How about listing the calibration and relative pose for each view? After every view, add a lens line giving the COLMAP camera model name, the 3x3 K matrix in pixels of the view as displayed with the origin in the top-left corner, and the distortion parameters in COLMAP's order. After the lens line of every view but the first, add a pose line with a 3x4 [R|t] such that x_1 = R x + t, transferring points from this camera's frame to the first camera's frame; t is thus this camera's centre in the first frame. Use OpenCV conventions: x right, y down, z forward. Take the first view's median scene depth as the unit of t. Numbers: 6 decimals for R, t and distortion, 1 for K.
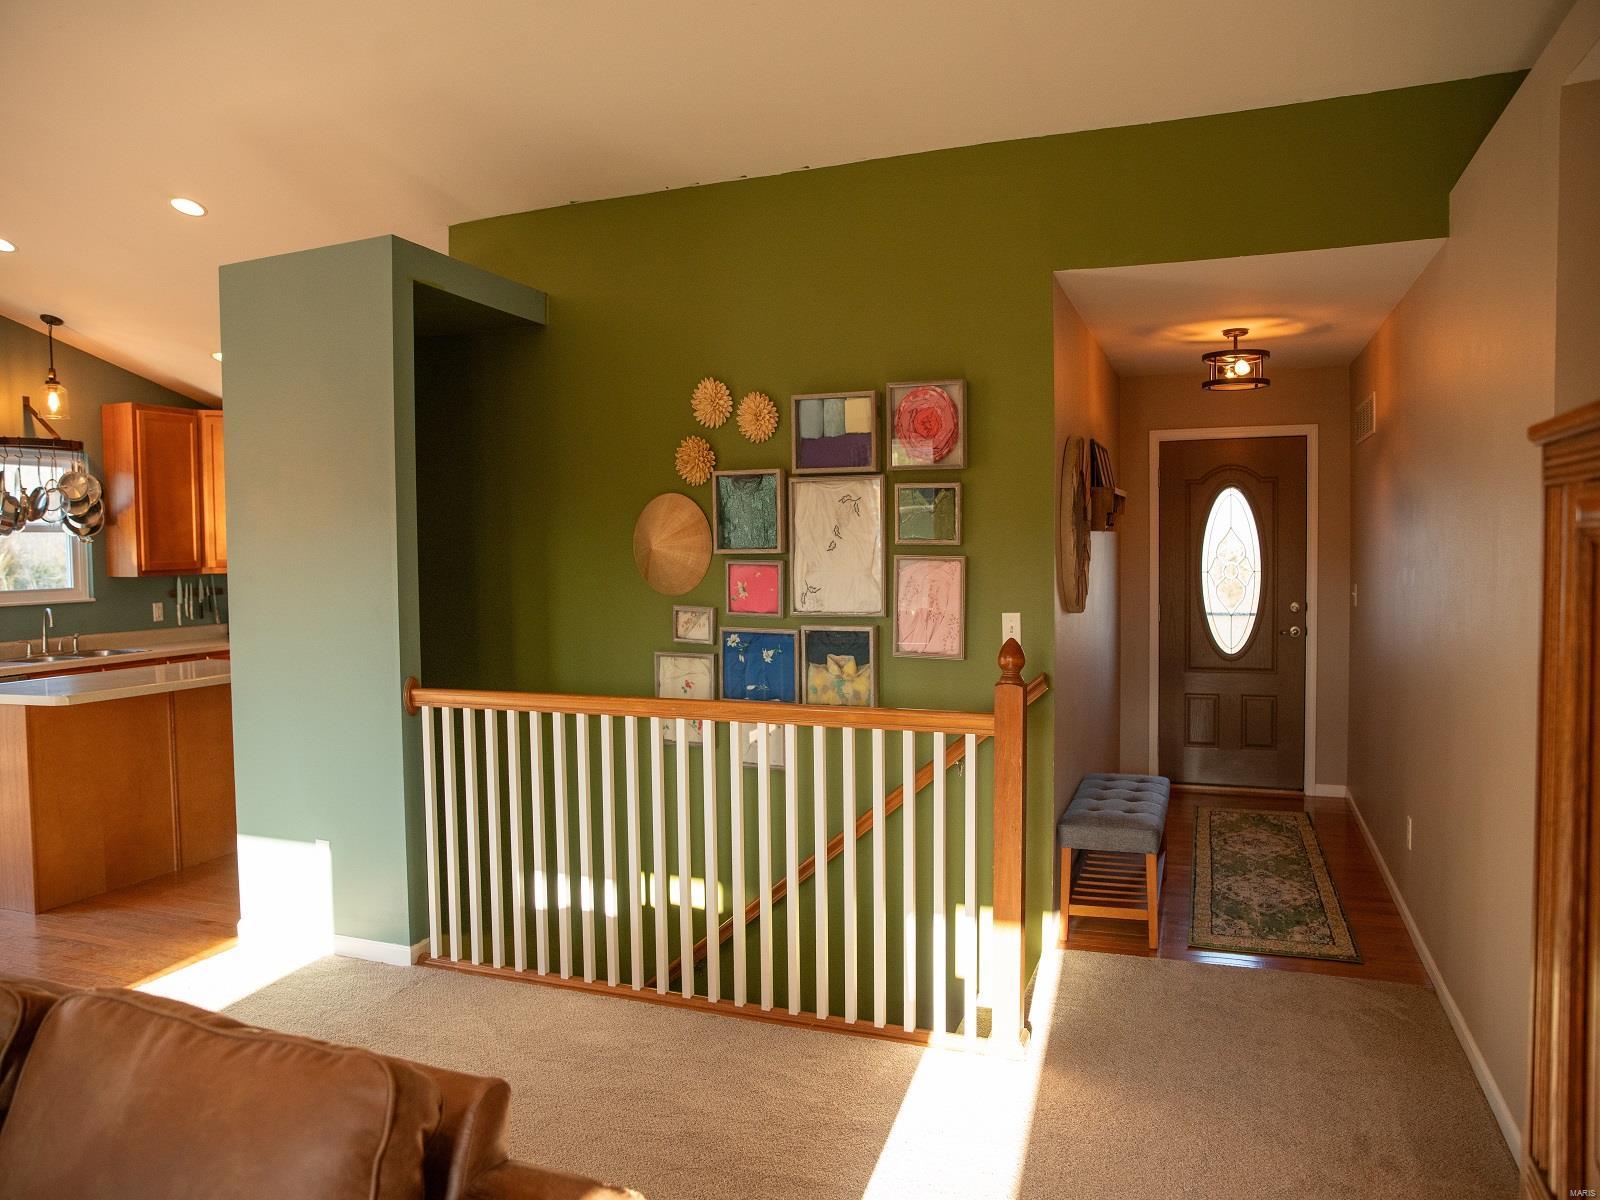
lens RADIAL K [[1099.1, 0, 800.0], [0, 1099.1, 600.0], [0, 0, 1]] dist [-0.112077, 0.079058]
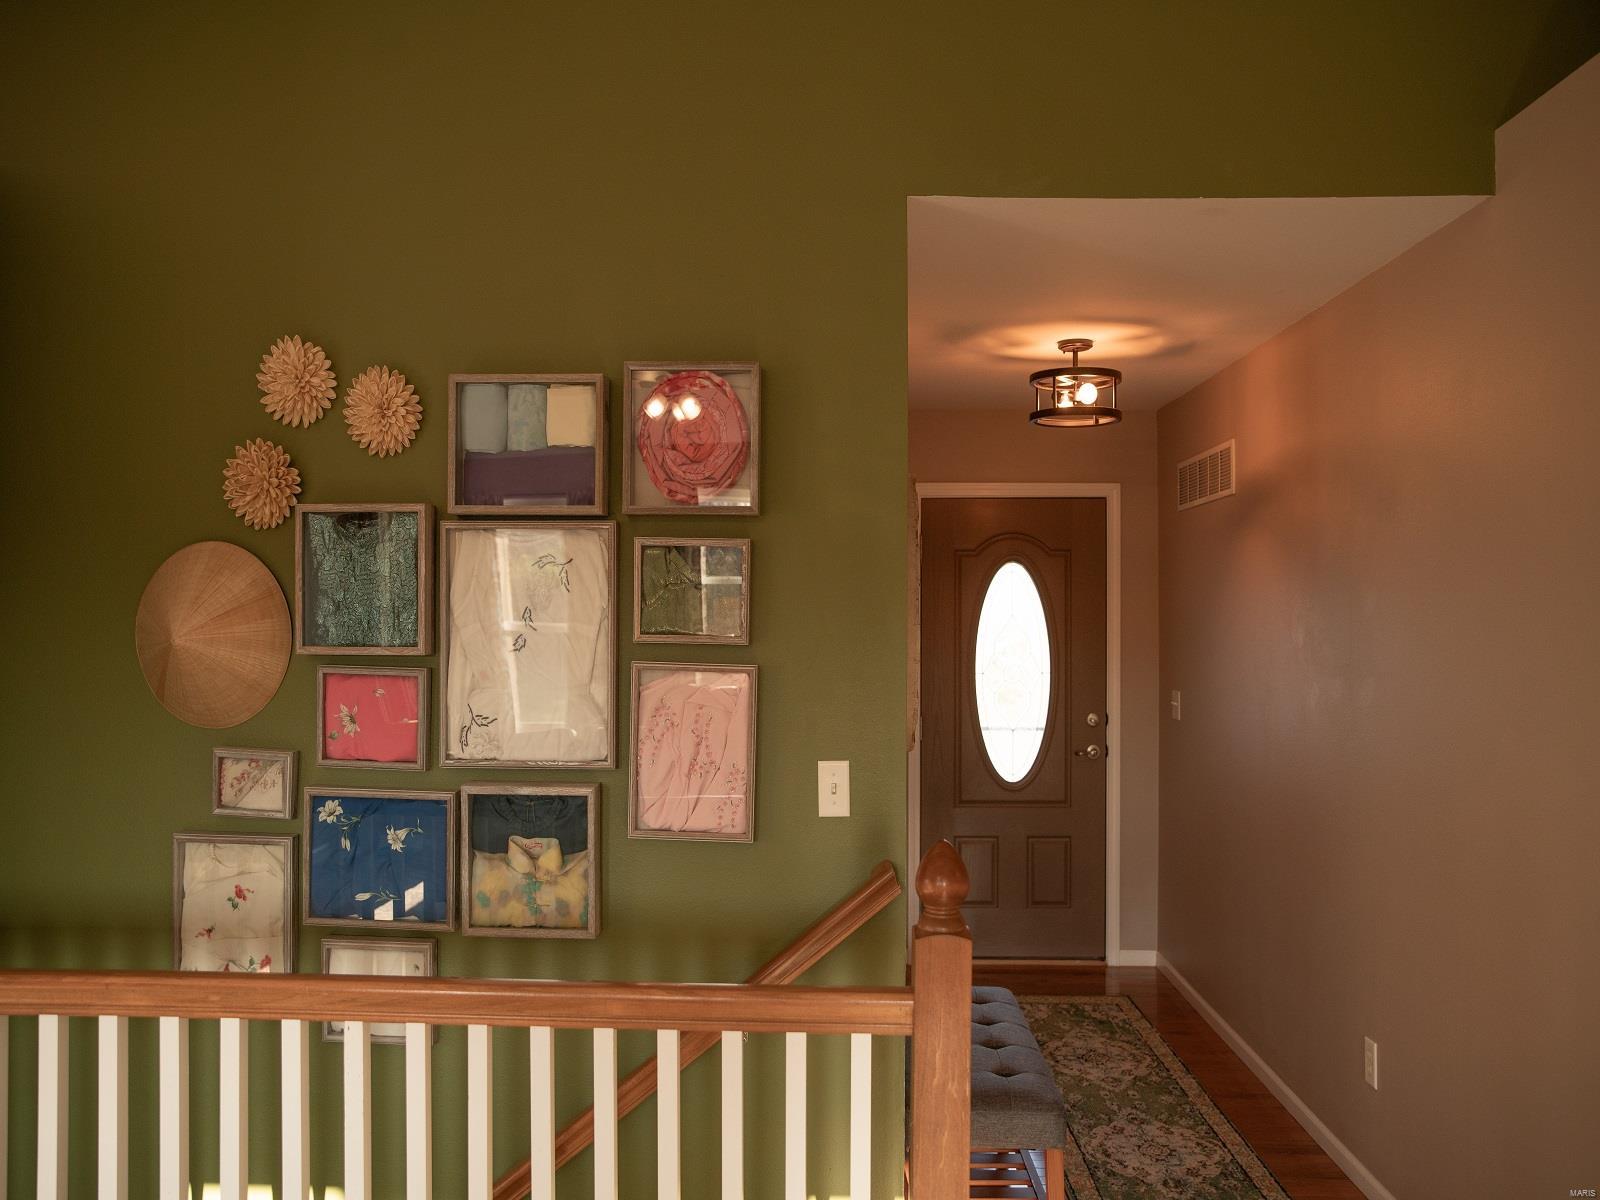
lens RADIAL K [[1138.8, 0, 735.9], [0, 1138.8, 618.5], [0, 0, 1]] dist [-0.050042, 0.004714]
pose [[0.948549, 0.015145, 0.316269, -0.049183], [0.001070, 0.998696, -0.051031, -0.031303], [-0.316630, 0.048744, 0.947296, 0.400941]]
